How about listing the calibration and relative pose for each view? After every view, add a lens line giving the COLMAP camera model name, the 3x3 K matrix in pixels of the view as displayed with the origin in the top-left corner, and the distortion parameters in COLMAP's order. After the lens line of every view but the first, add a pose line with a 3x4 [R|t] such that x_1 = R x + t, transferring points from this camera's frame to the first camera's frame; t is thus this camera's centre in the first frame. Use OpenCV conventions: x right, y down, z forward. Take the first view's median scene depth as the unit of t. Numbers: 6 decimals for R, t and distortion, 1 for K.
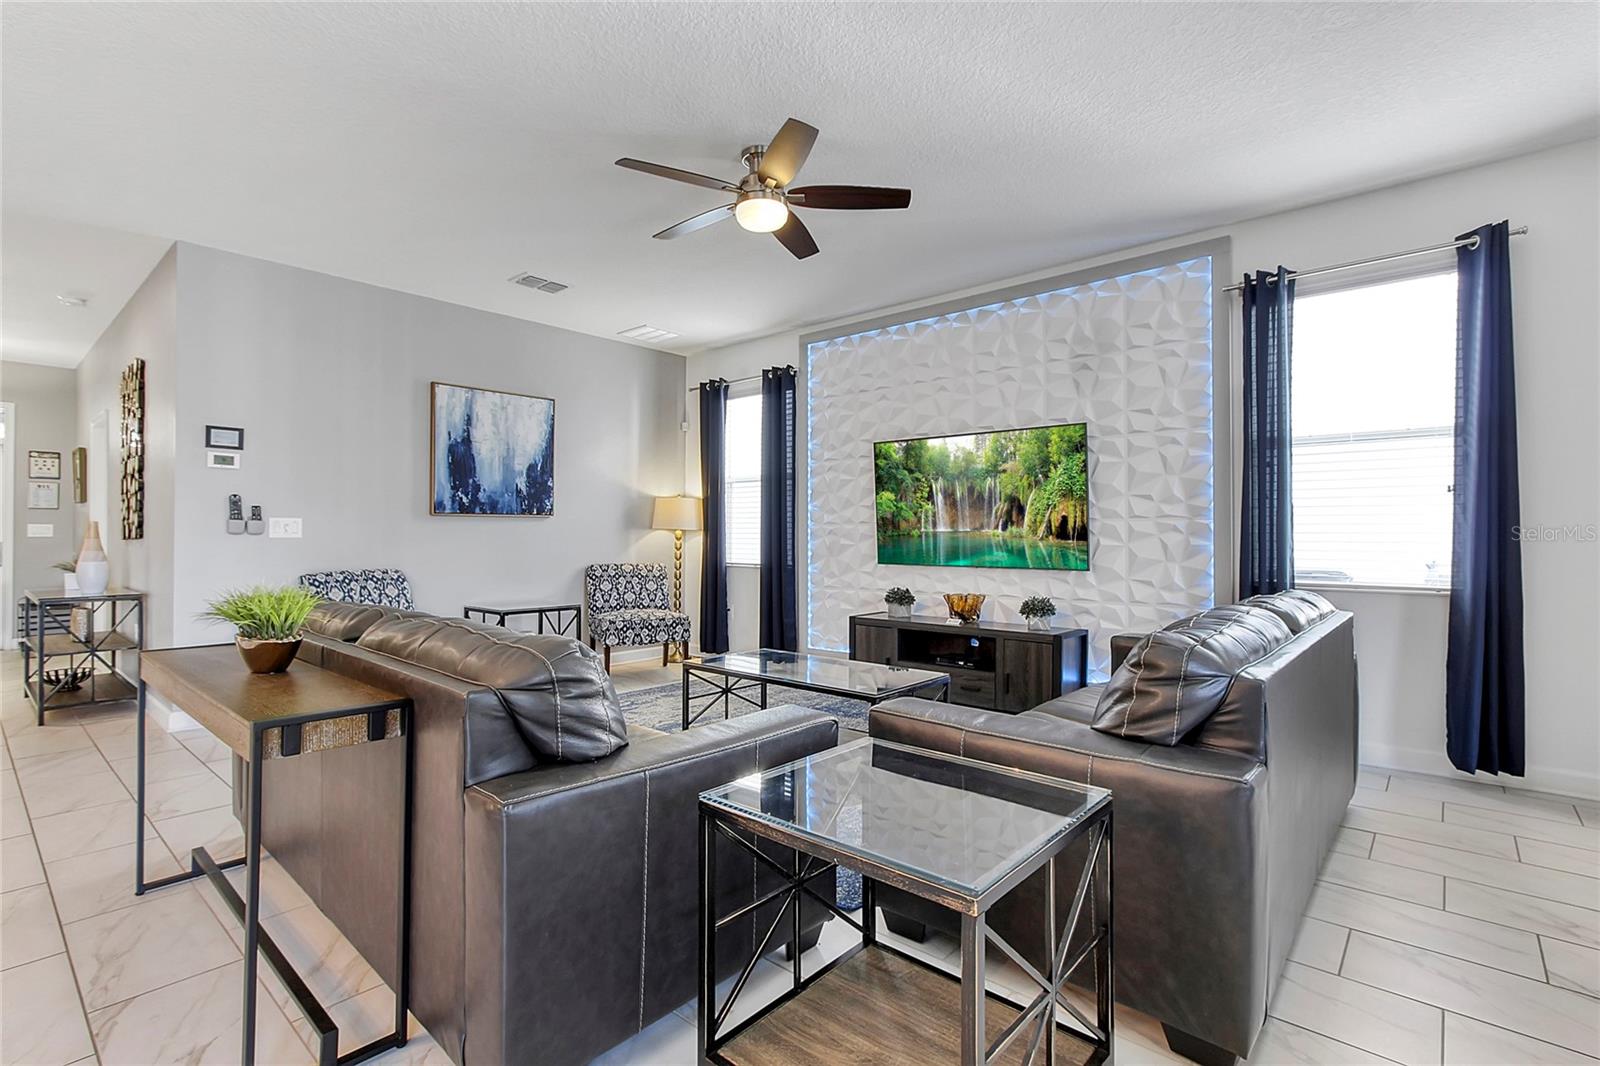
lens RADIAL K [[750.8, 0, 813.8], [0, 750.8, 539.9], [0, 0, 1]] dist [-0.003104, 0.005120]
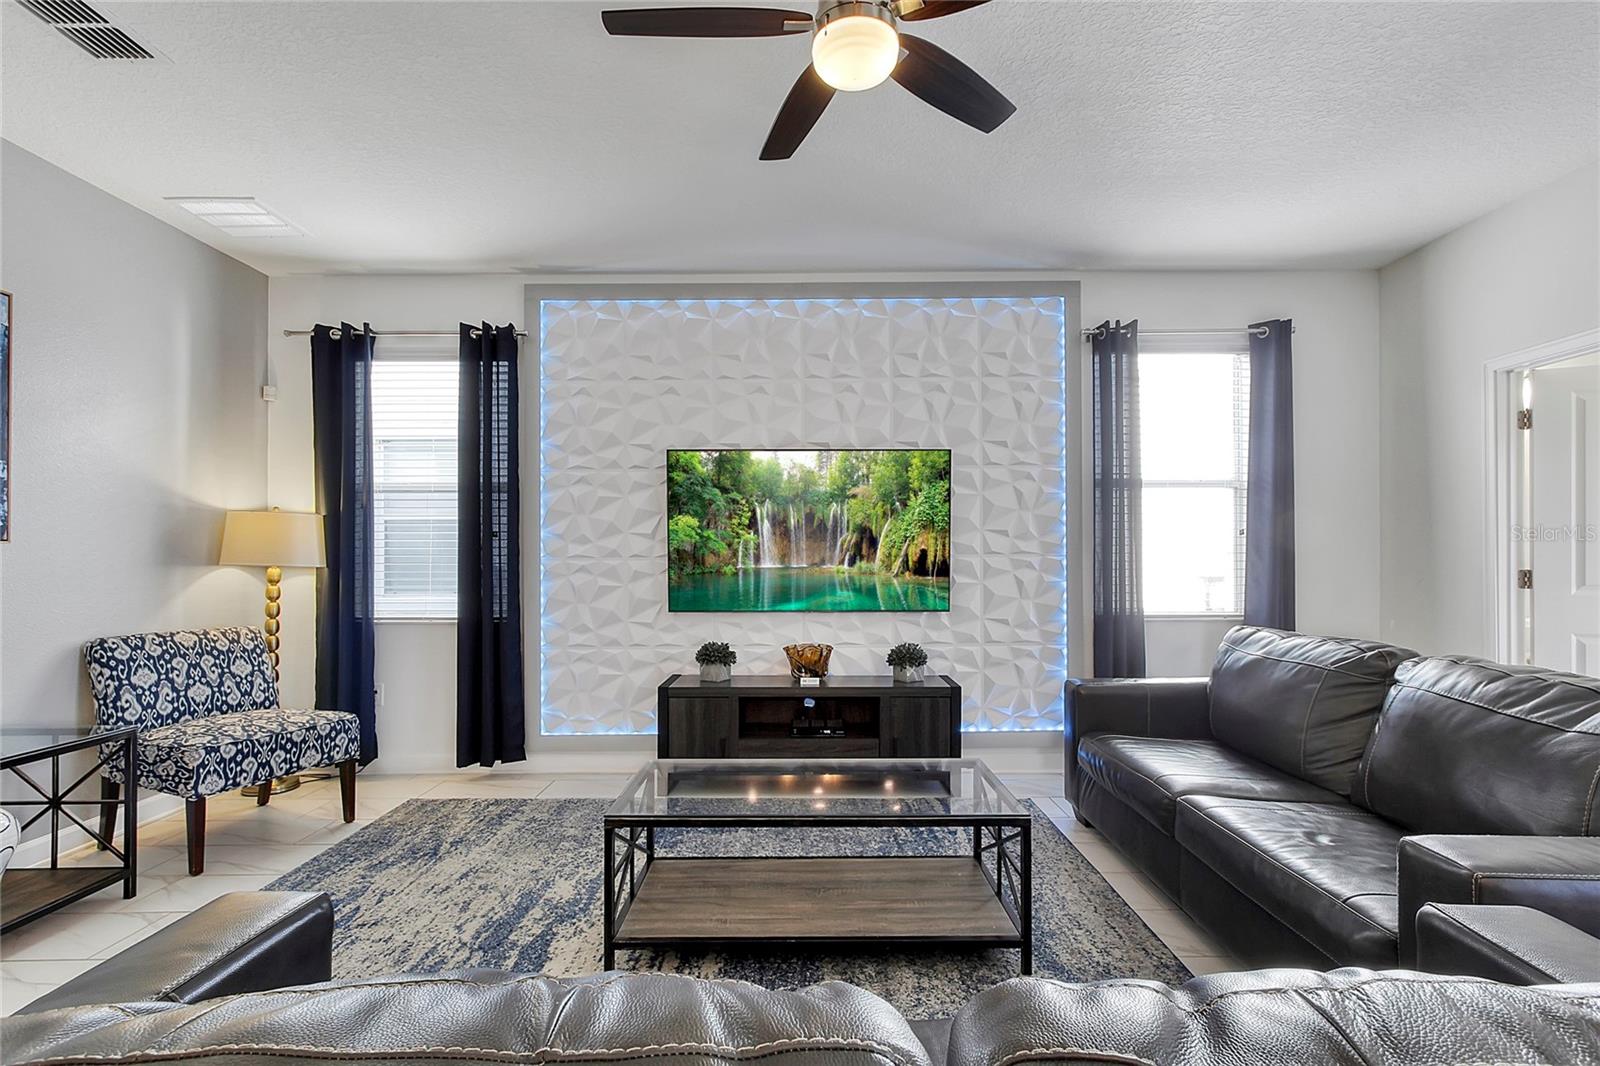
lens RADIAL K [[750.8, 0, 804.4], [0, 750.8, 551.0], [0, 0, 1]] dist [-0.003104, 0.005120]
pose [[0.760870, 0.002596, 0.648899, -0.317078], [0.008444, 0.999868, -0.013901, -0.017751], [-0.648849, 0.016056, 0.760748, 0.365621]]
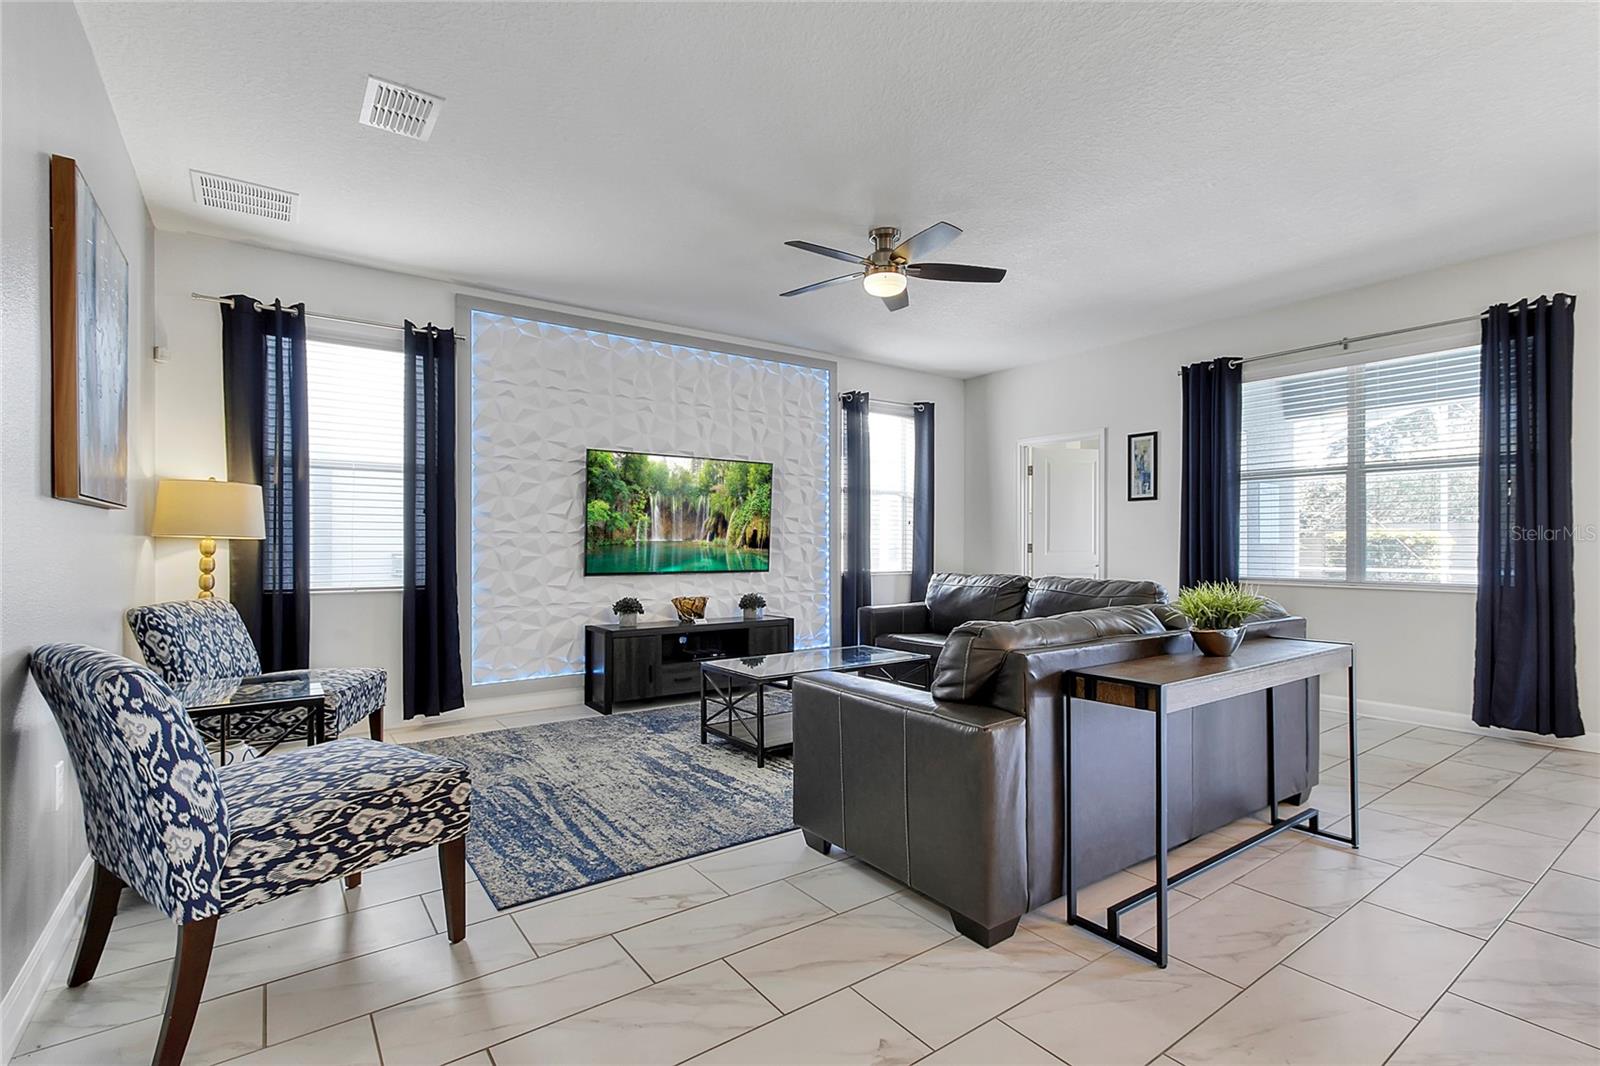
lens RADIAL K [[750.8, 0, 811.7], [0, 750.8, 538.1], [0, 0, 1]] dist [-0.003104, 0.005120]
pose [[0.223771, 0.004846, 0.974630, -0.827572], [0.006489, 0.999958, -0.006462, -0.008067], [-0.974620, 0.007771, 0.223730, 0.540461]]
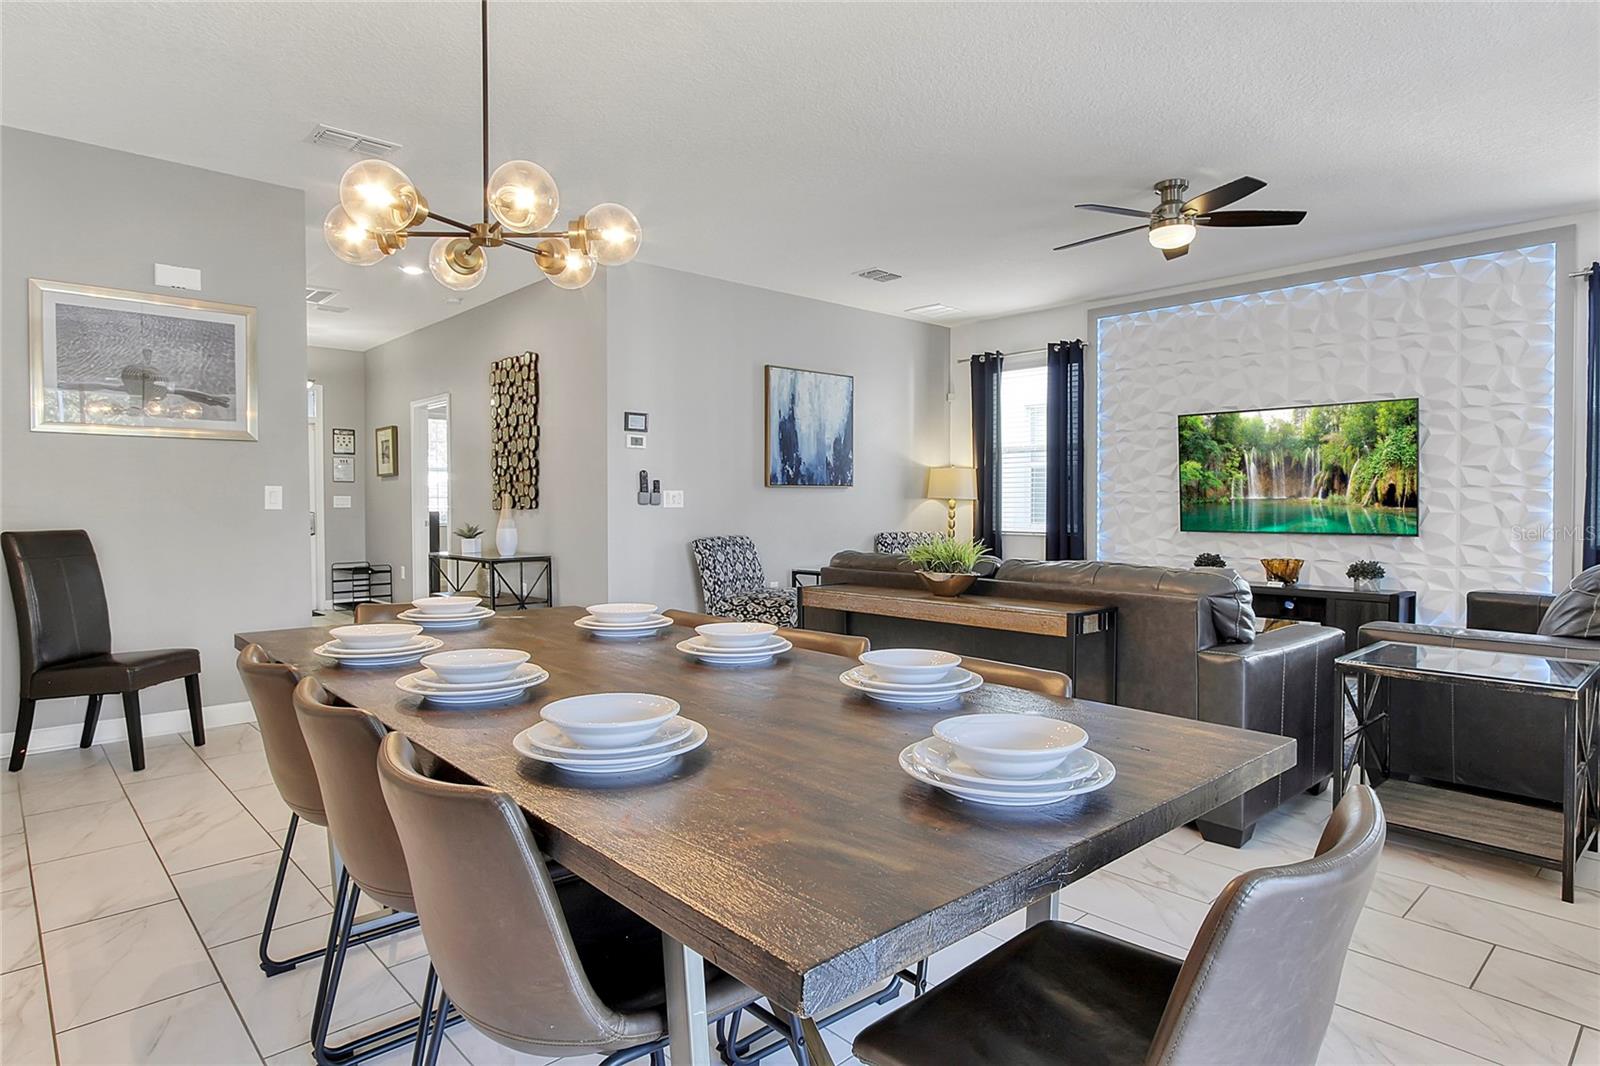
lens RADIAL K [[901.3, 0, 817.4], [0, 901.3, 523.2], [0, 0, 1]] dist [0.003893, 0.003664]
pose [[0.995466, -0.001704, -0.095101, -0.318310], [0.003219, 0.999870, 0.015780, 0.000011], [0.095062, -0.016014, 0.995343, -0.318079]]
